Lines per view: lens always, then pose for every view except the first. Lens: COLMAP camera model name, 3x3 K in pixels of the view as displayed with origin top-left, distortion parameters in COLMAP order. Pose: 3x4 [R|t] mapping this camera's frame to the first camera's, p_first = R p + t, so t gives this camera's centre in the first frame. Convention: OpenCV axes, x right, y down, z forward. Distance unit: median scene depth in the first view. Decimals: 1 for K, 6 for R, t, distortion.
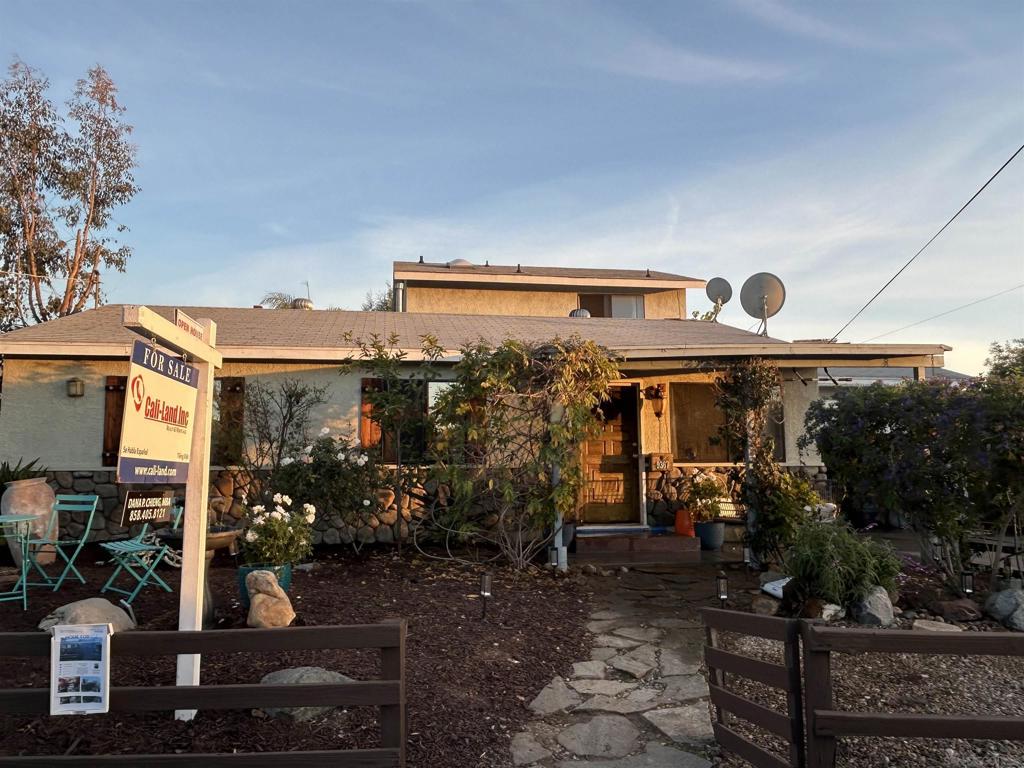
lens RADIAL K [[786.3, 0, 512.0], [0, 786.3, 384.0], [0, 0, 1]] dist [0.002818, 0.000063]
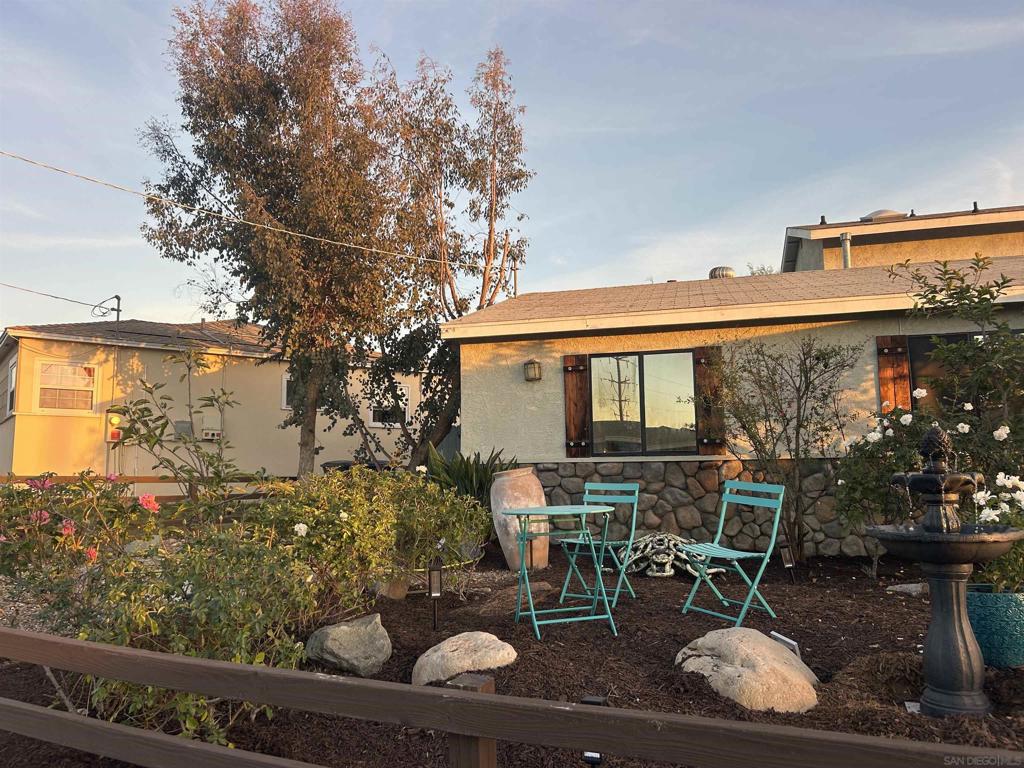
lens RADIAL K [[786.8, 0, 491.6], [0, 786.8, 386.4], [0, 0, 1]] dist [0.063908, -0.003008]
pose [[0.918242, -0.054301, -0.392279, -0.244897], [0.051450, 0.998517, -0.017788, 0.036030], [0.392663, -0.003849, 0.919674, 0.156080]]
